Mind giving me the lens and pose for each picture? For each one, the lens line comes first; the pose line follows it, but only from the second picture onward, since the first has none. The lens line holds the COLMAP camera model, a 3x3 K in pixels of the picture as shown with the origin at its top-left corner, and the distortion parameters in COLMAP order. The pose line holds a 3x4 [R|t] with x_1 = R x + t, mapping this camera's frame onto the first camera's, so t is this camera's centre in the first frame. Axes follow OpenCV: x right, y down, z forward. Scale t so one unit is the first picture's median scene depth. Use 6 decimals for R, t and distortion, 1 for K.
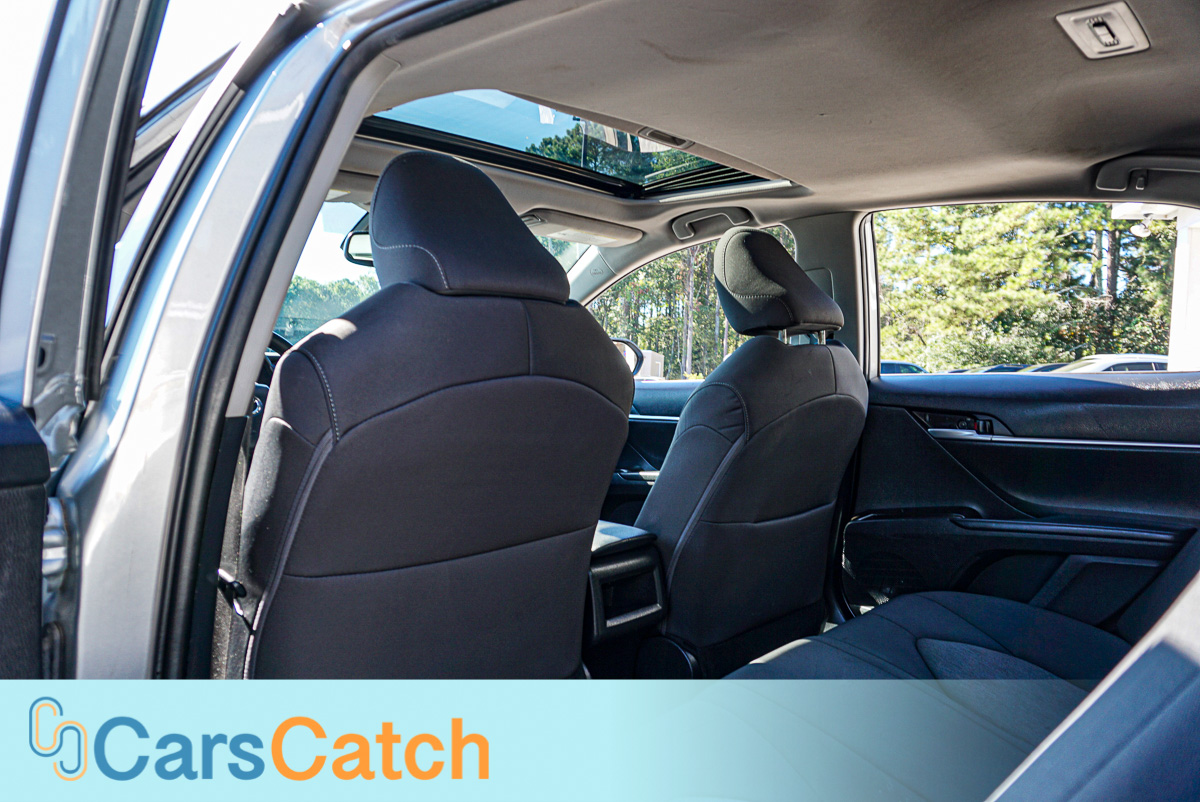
lens RADIAL K [[808.0, 0, 600.0], [0, 808.0, 401.0], [0, 0, 1]] dist [-0.049701, 0.039202]
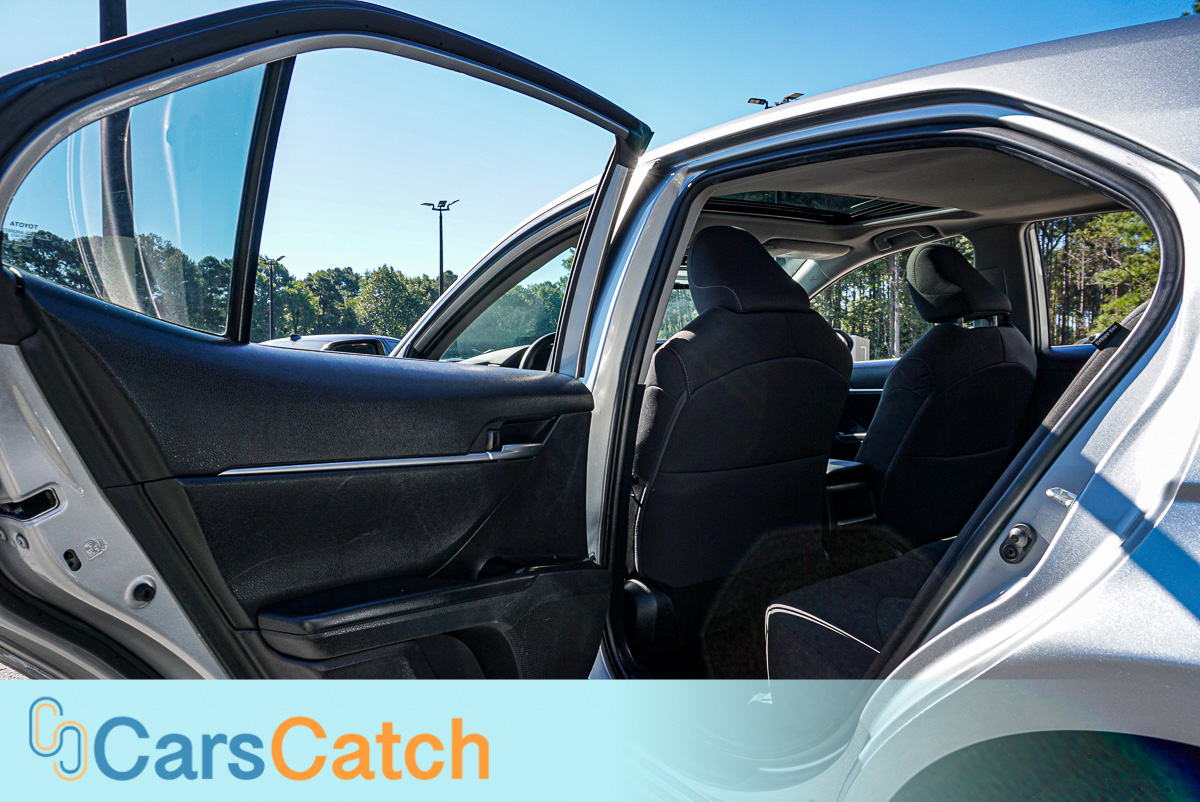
lens RADIAL K [[828.1, 0, 600.0], [0, 828.1, 401.0], [0, 0, 1]] dist [-0.043470, 0.038955]
pose [[0.970942, -0.035678, -0.236639, -0.035475], [0.037467, 0.999293, 0.003067, 0.021574], [0.236362, -0.011844, 0.971593, -0.414099]]
